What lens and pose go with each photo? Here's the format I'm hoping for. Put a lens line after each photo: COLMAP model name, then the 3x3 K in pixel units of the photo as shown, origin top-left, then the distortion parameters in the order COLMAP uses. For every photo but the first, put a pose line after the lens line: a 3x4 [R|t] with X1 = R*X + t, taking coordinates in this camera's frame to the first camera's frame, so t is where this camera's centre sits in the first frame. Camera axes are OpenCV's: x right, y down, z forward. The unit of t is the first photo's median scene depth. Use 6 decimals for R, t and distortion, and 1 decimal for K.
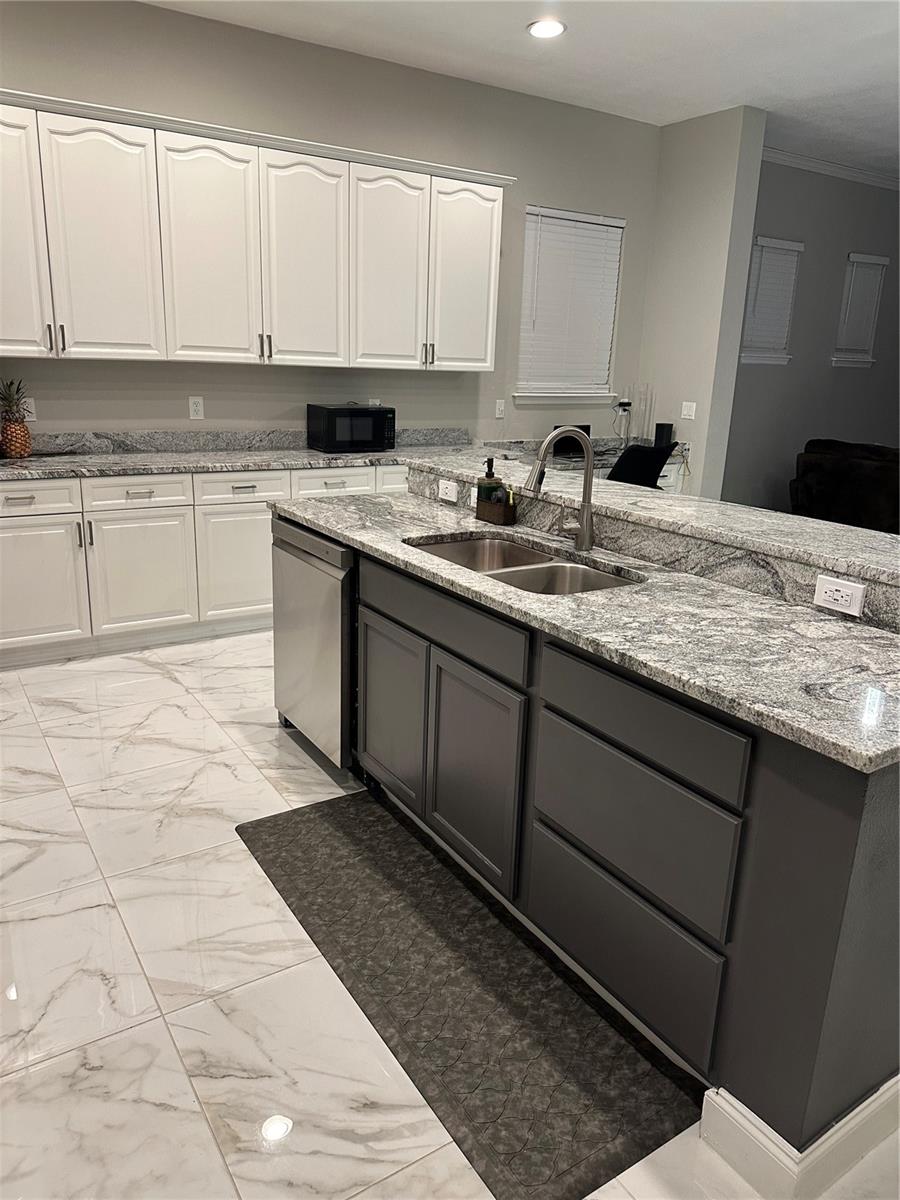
lens RADIAL K [[835.6, 0, 437.6], [0, 835.6, 594.7], [0, 0, 1]] dist [0.005340, -0.002955]
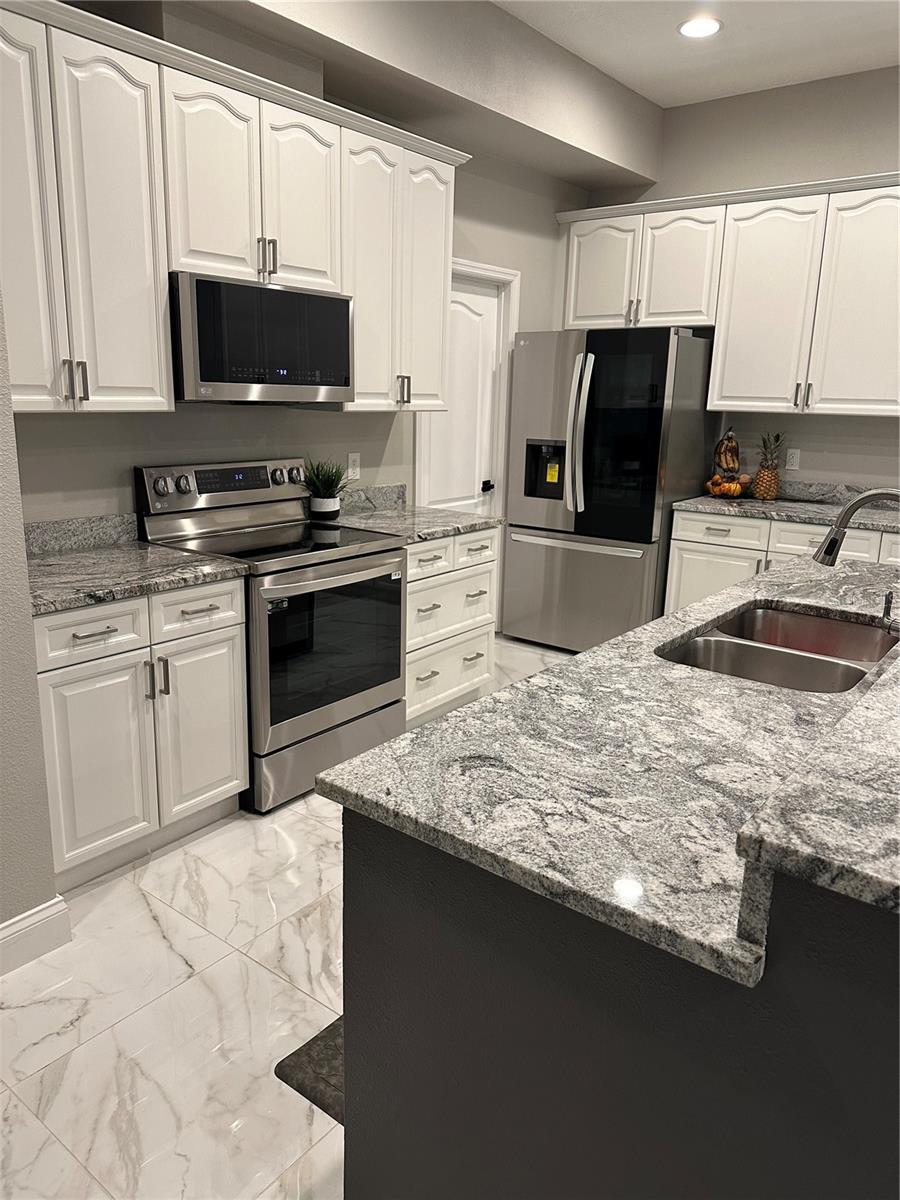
lens RADIAL K [[835.6, 0, 437.6], [0, 835.6, 594.7], [0, 0, 1]] dist [0.005340, -0.002955]
pose [[0.318500, 0.199091, -0.926780, 0.975922], [-0.265759, 0.957239, 0.114303, -0.115287], [0.909906, 0.209895, 0.357791, 0.479160]]
